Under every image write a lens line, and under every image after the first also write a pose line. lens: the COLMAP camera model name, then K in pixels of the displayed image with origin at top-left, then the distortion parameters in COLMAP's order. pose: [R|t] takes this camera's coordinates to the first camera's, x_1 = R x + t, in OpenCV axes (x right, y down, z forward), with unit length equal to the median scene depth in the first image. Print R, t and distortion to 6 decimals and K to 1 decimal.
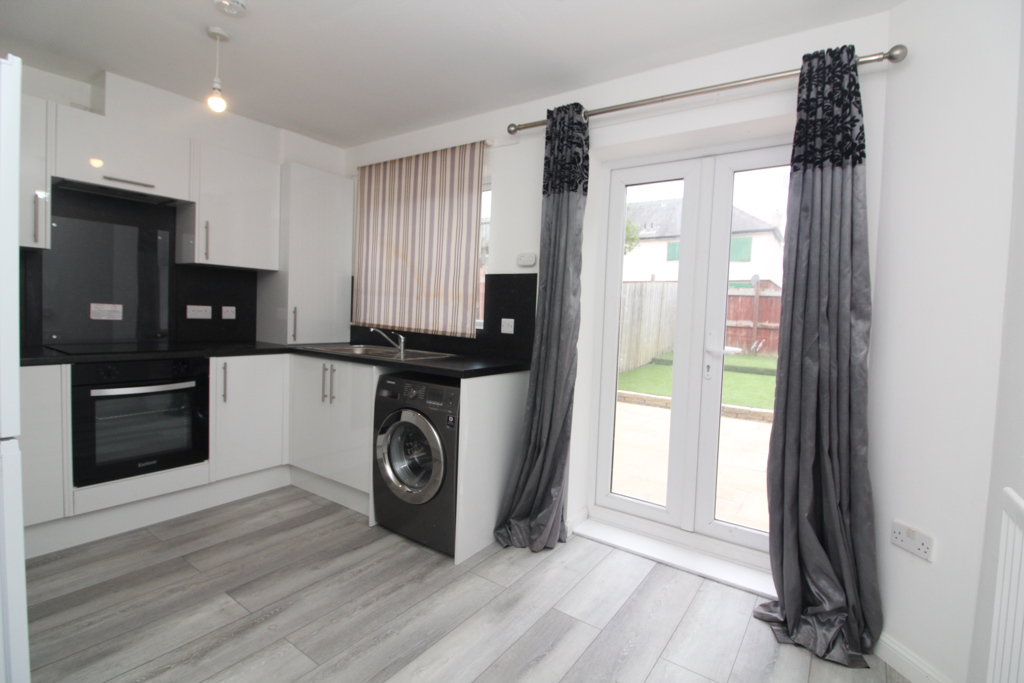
lens RADIAL K [[485.2, 0, 514.8], [0, 485.2, 335.0], [0, 0, 1]] dist [-0.005667, -0.001769]
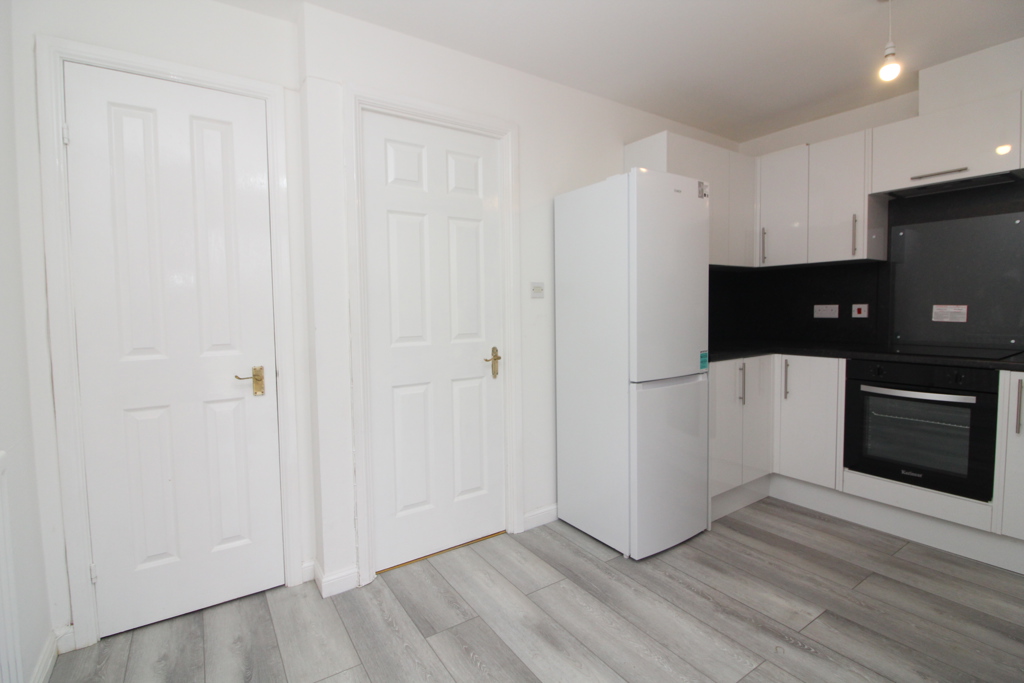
lens RADIAL K [[485.2, 0, 512.5], [0, 485.2, 336.5], [0, 0, 1]] dist [-0.005667, -0.001769]
pose [[-0.346077, 0.028206, -0.937782, 0.419564], [-0.043299, 0.998003, 0.045997, -0.011113], [0.937206, 0.056523, -0.344165, 0.641425]]
